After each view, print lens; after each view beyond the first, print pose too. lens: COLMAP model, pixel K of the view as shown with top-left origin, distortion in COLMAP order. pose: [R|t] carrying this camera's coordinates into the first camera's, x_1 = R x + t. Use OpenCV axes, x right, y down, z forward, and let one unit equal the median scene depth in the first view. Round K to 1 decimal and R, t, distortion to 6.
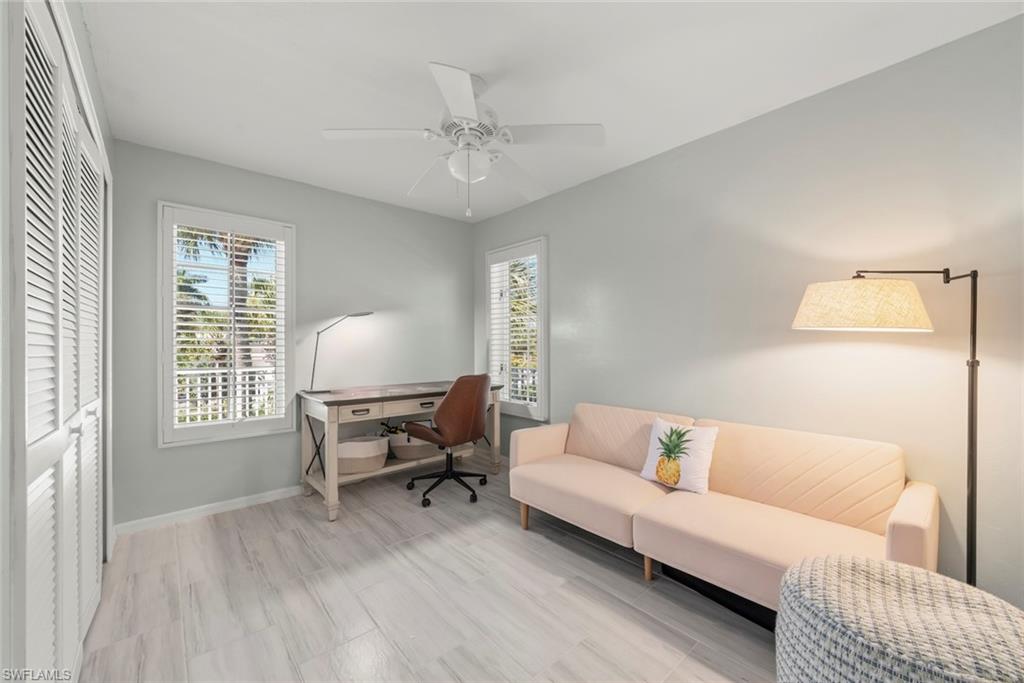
lens RADIAL K [[387.6, 0, 512.0], [0, 387.6, 341.5], [0, 0, 1]] dist [-0.000531, -0.000059]
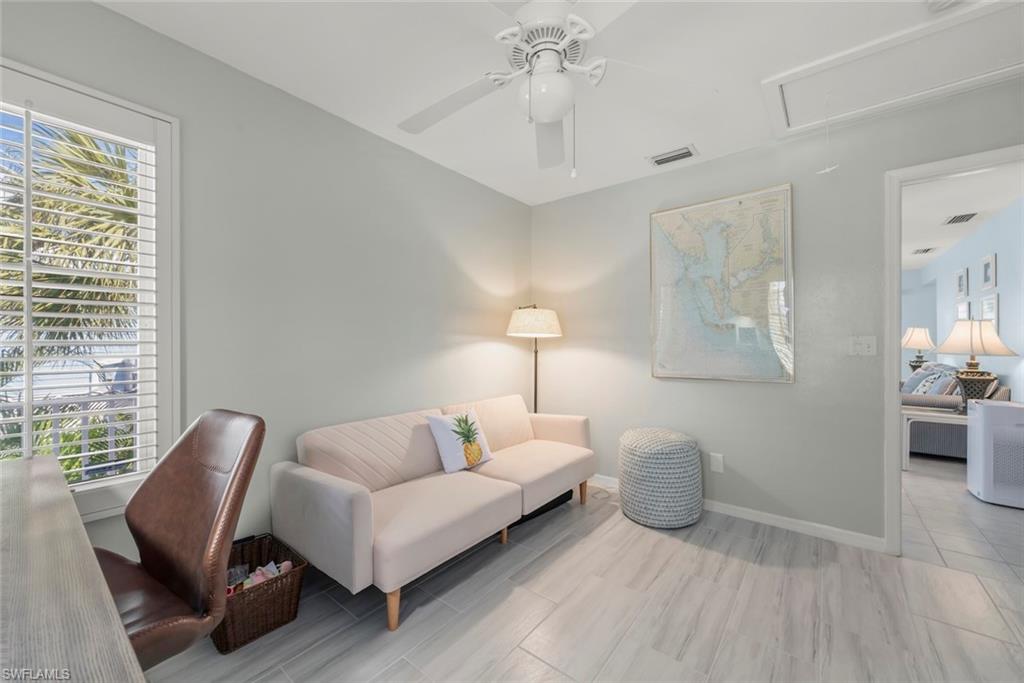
lens RADIAL K [[387.6, 0, 512.0], [0, 387.6, 341.5], [0, 0, 1]] dist [-0.000531, -0.000059]
pose [[-0.160178, 0.007924, 0.987056, -0.816335], [-0.015018, 0.999832, -0.010463, 0.016104], [-0.986974, -0.016500, -0.160033, 1.177400]]
